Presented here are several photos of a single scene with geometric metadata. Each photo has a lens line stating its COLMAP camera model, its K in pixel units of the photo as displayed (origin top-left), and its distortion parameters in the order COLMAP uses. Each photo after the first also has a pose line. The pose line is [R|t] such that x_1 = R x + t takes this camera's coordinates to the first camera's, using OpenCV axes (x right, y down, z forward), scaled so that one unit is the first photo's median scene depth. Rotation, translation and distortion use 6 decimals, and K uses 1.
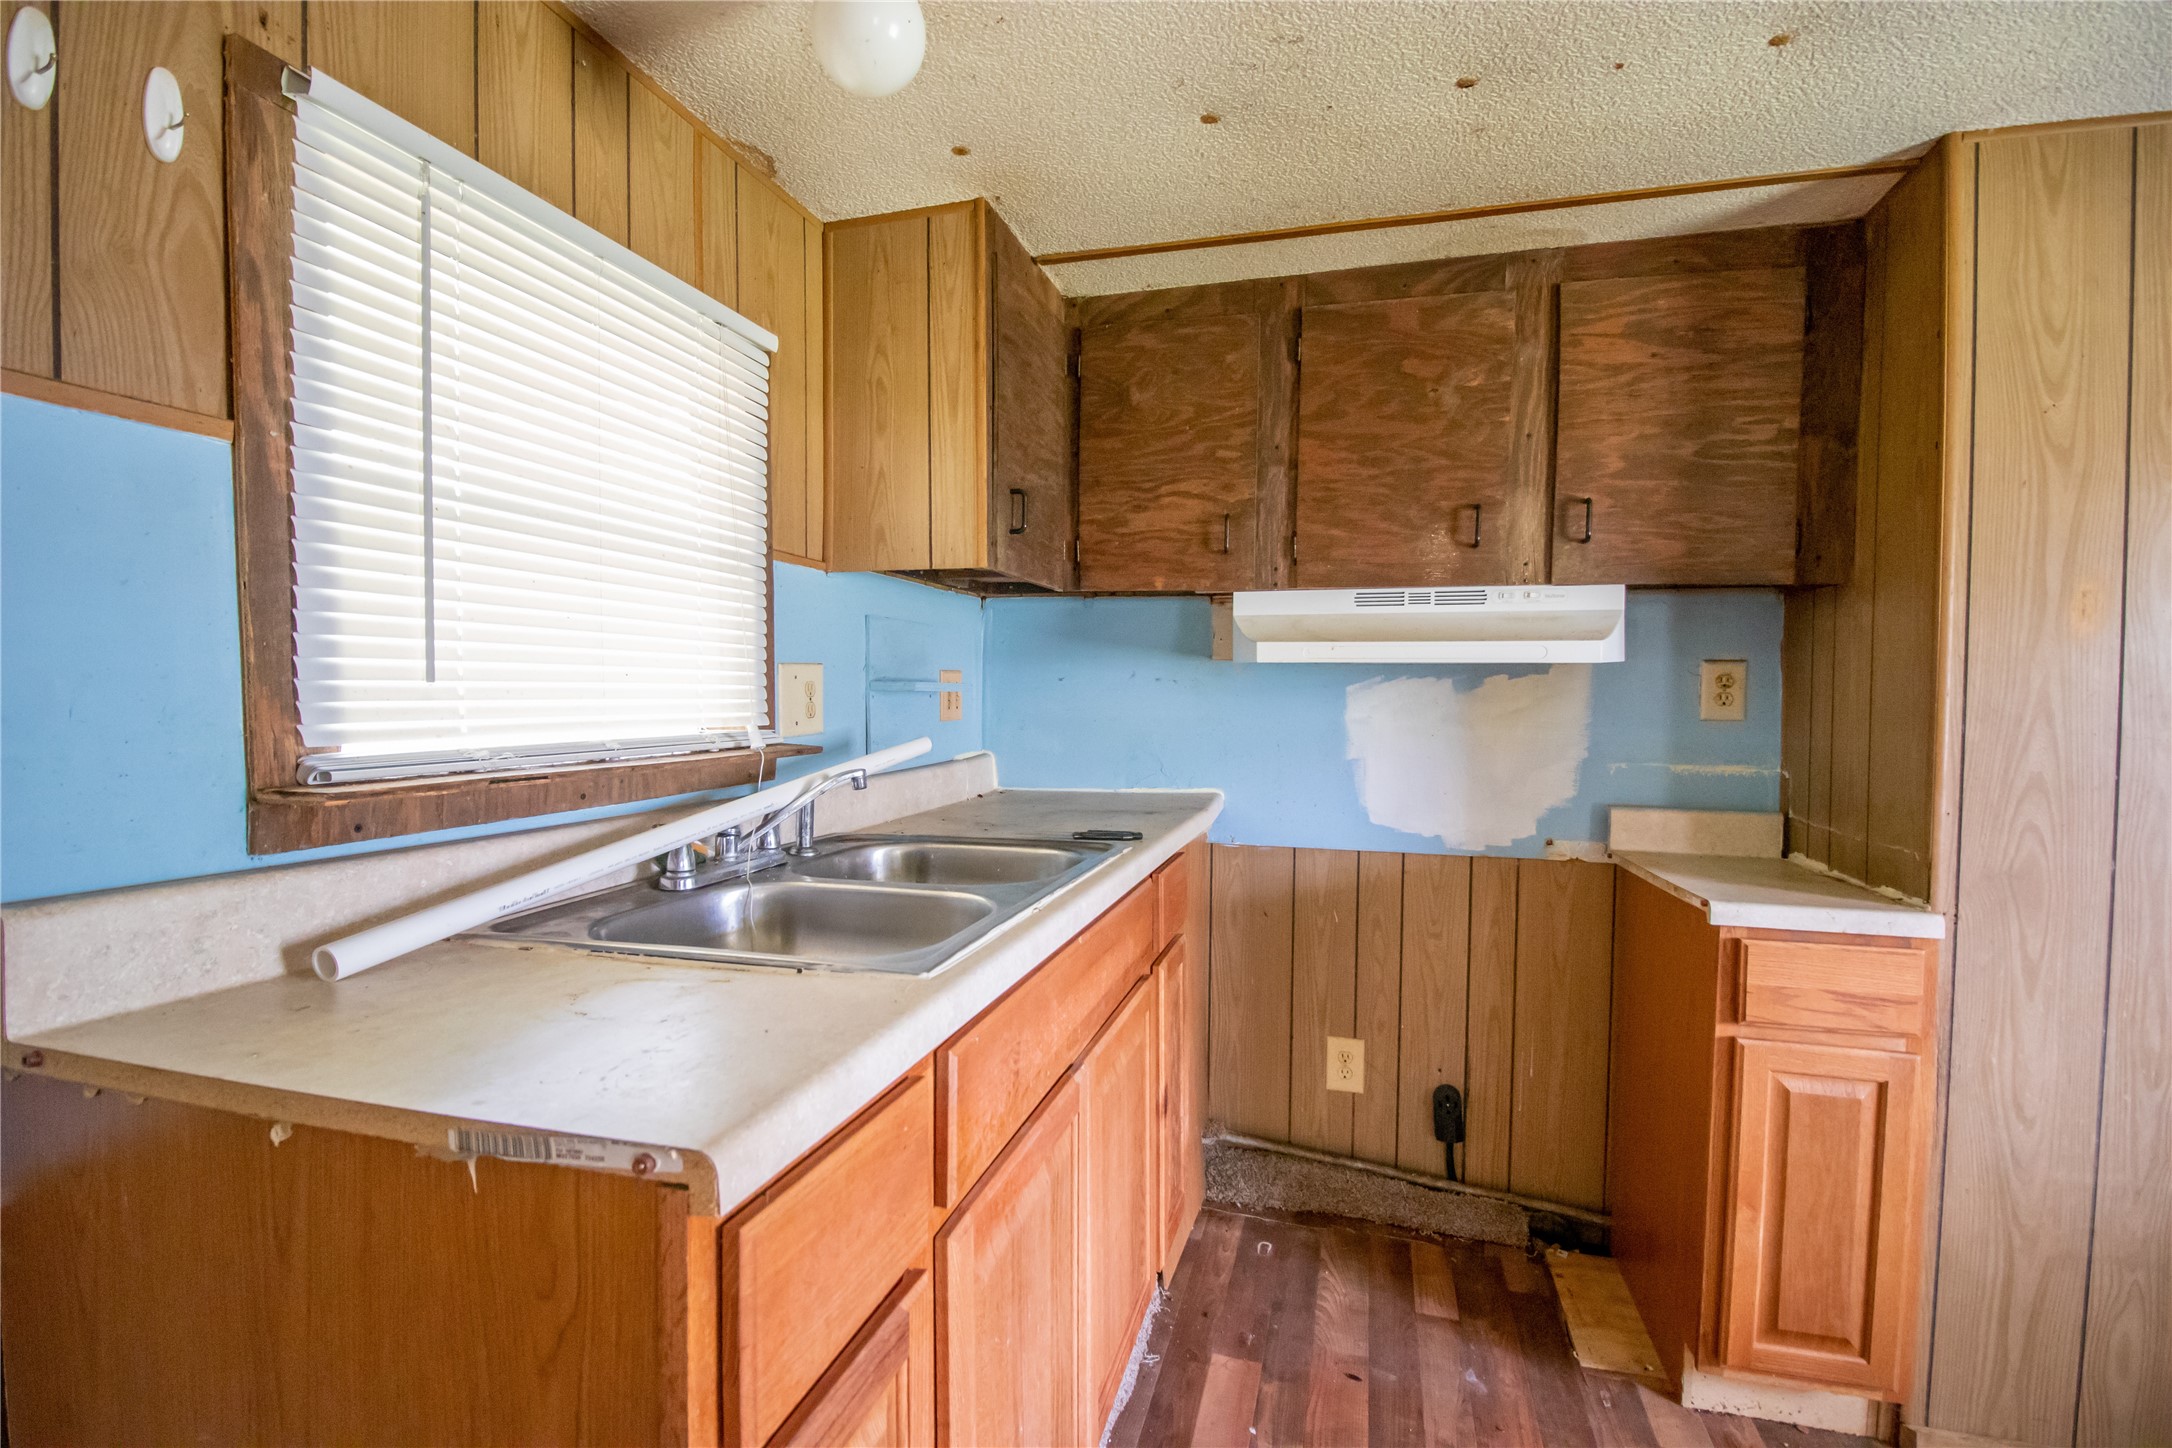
lens RADIAL K [[1006.5, 0, 1080.0], [0, 1006.5, 722.3], [0, 0, 1]] dist [-0.001273, -0.012016]
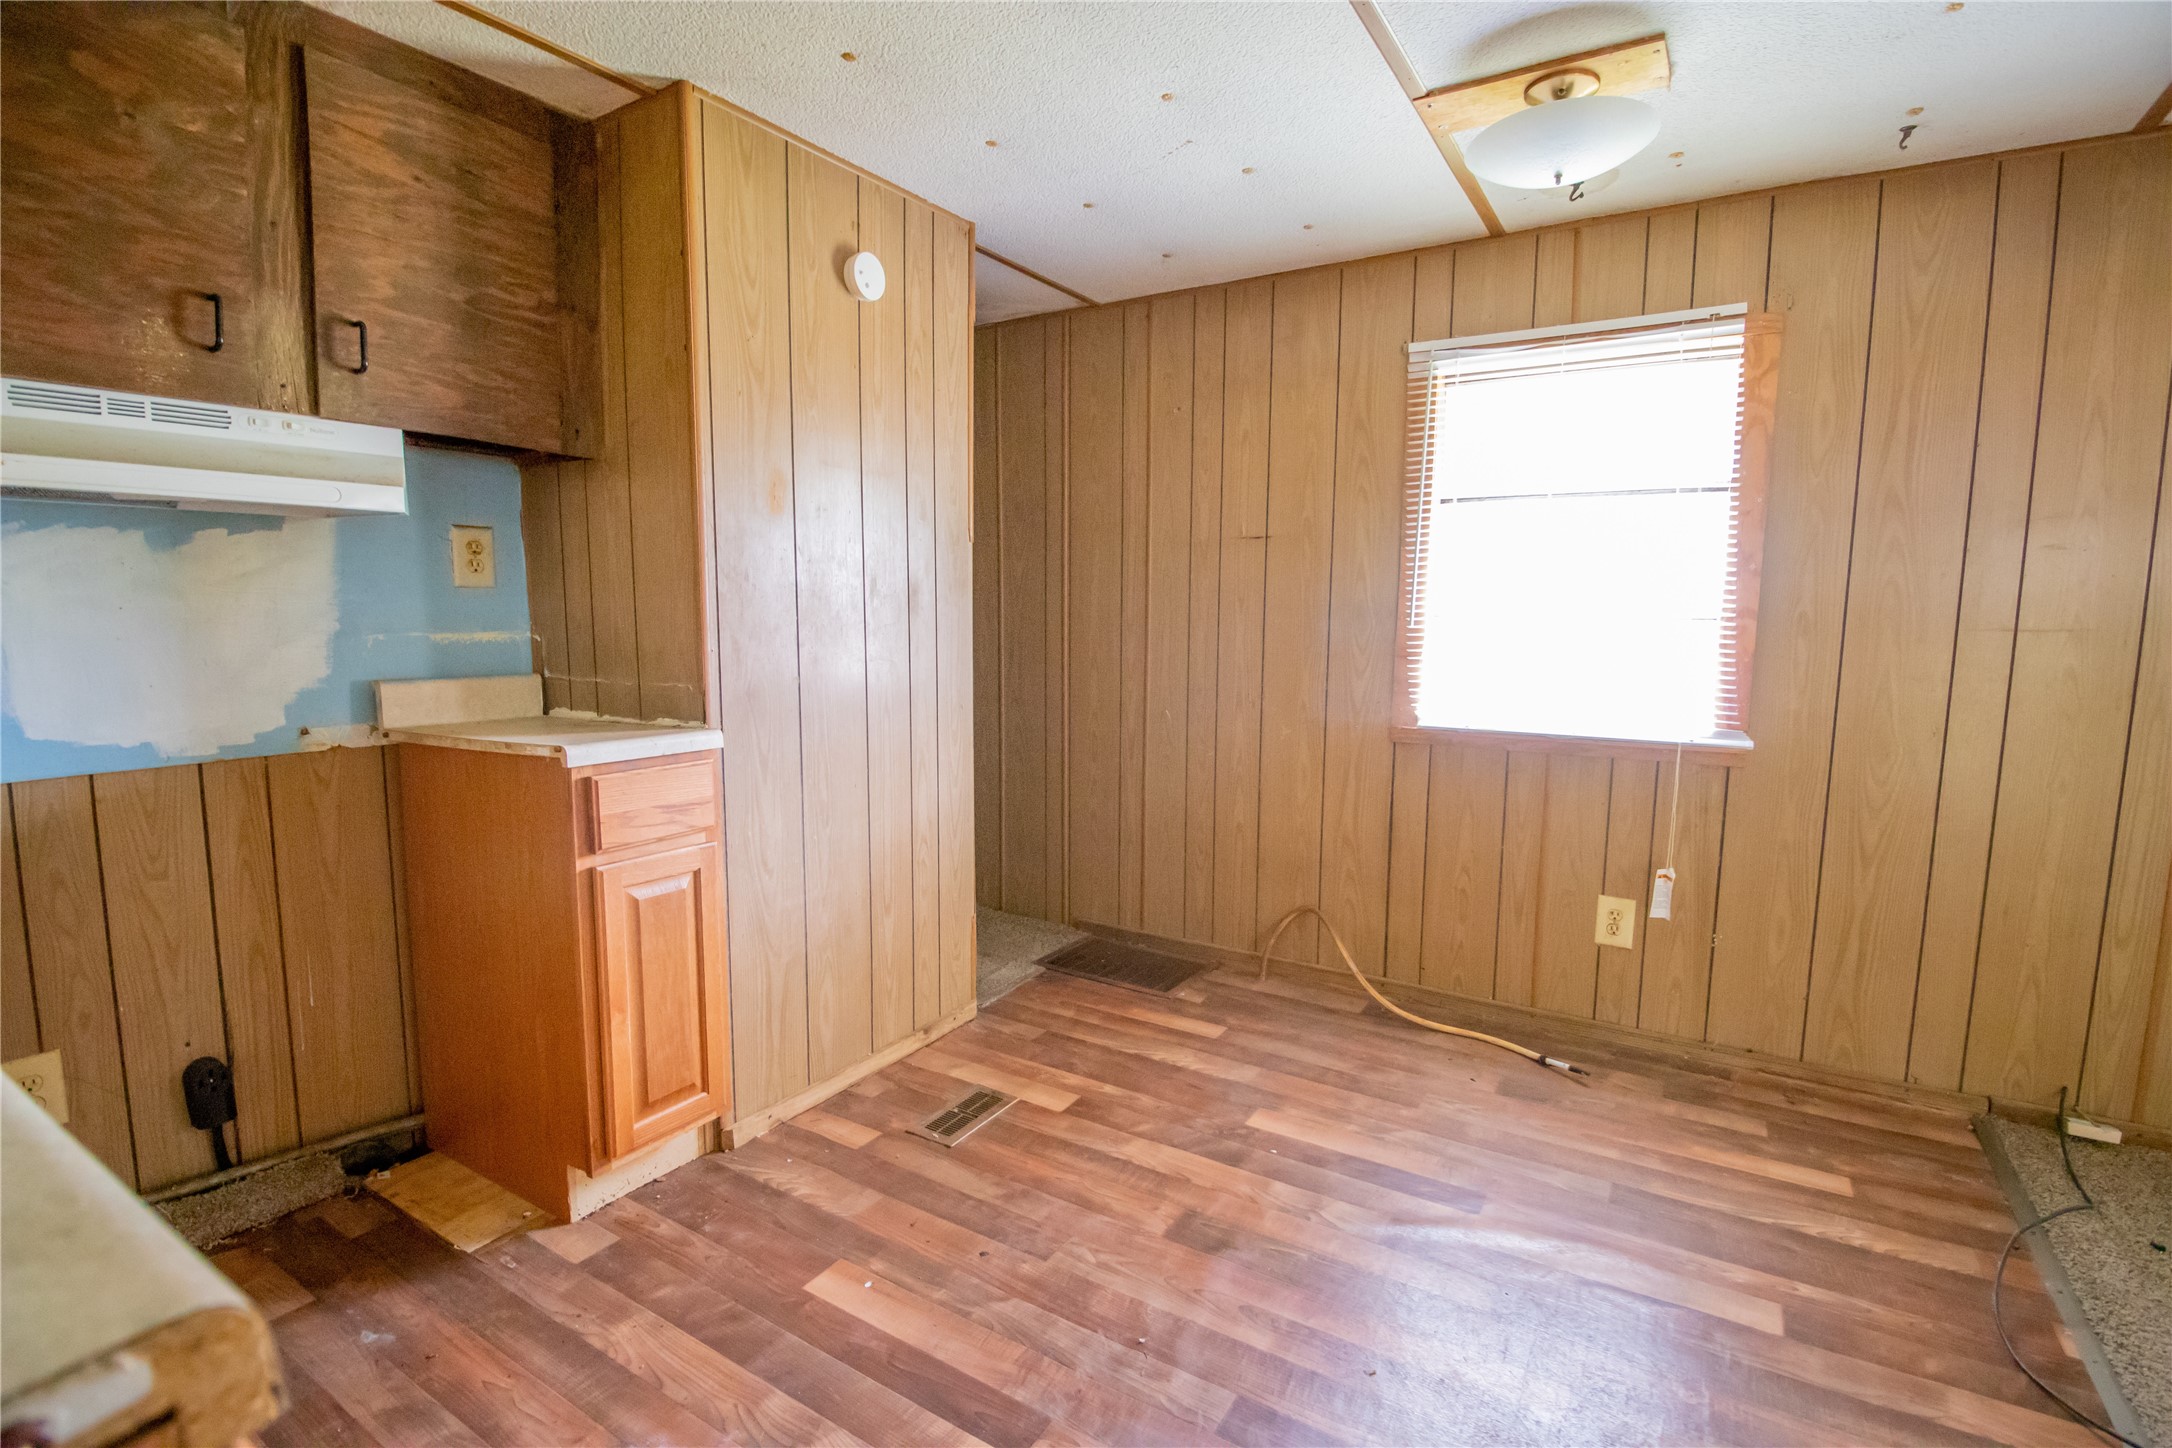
lens RADIAL K [[1006.5, 0, 1080.0], [0, 1006.5, 722.3], [0, 0, 1]] dist [-0.001273, -0.012016]
pose [[0.281556, -0.115084, 0.952618, -0.181159], [0.030384, 0.993353, 0.111024, 0.044119], [-0.959064, -0.002315, 0.283181, 0.154220]]
